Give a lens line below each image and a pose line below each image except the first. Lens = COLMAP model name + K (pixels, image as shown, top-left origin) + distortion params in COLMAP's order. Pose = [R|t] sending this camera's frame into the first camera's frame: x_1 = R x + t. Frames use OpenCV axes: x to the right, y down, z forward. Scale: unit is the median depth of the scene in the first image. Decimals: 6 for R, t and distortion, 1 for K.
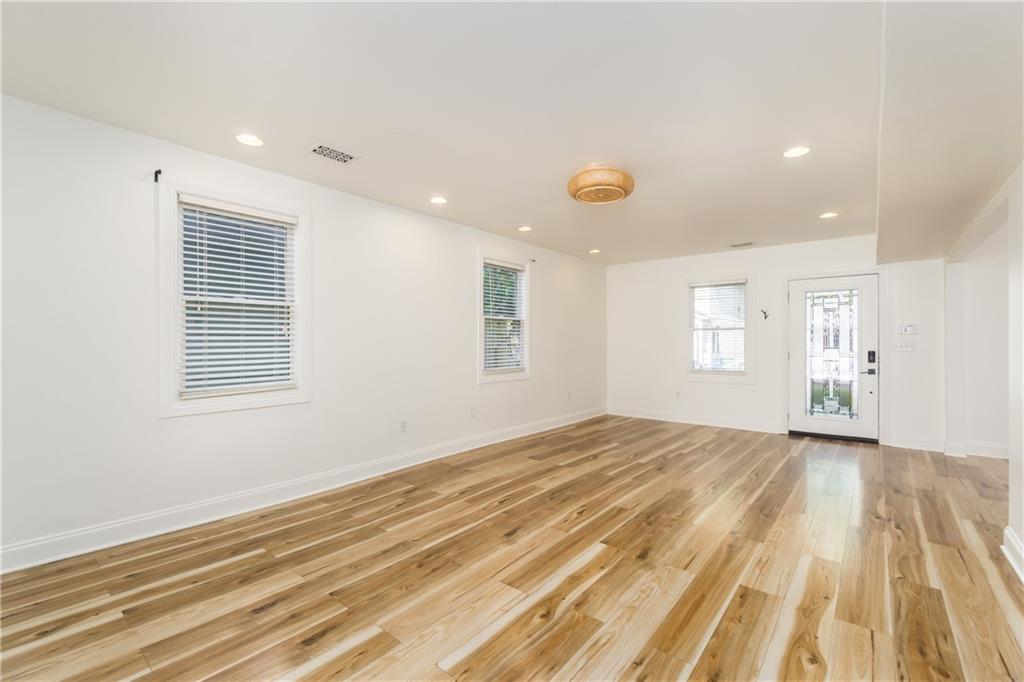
lens RADIAL K [[442.3, 0, 505.5], [0, 442.3, 342.1], [0, 0, 1]] dist [0.000304, 0.000320]
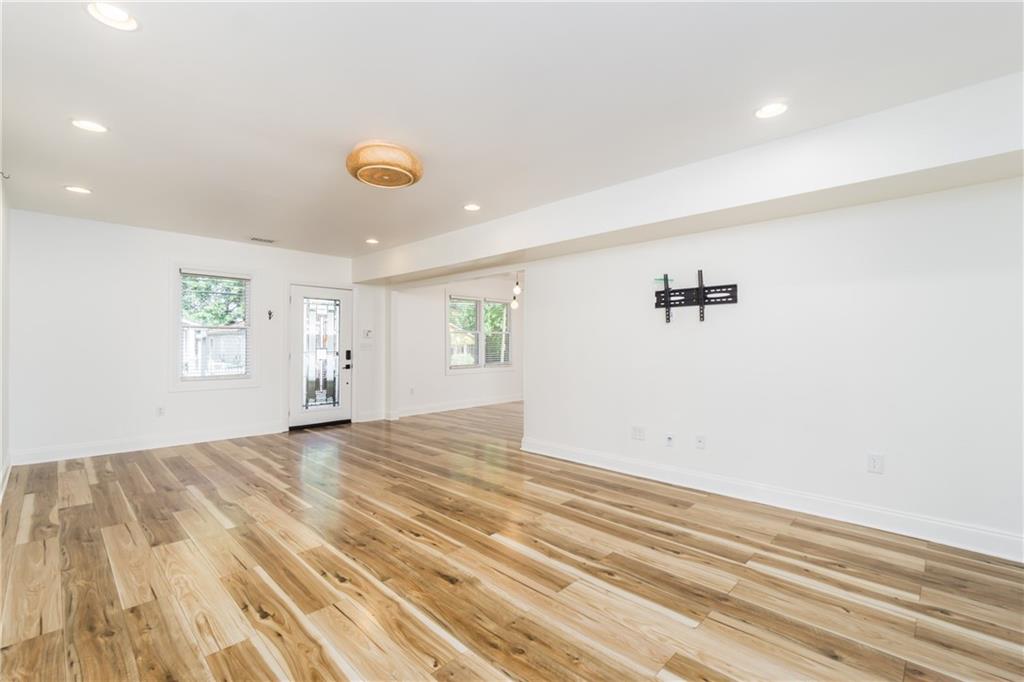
lens RADIAL K [[453.0, 0, 507.8], [0, 453.0, 342.1], [0, 0, 1]] dist [-0.003035, -0.000273]
pose [[0.079192, 0.005320, 0.996845, -0.675717], [-0.005486, 0.999973, -0.004900, 0.000535], [-0.996844, -0.005080, 0.079219, 0.692766]]
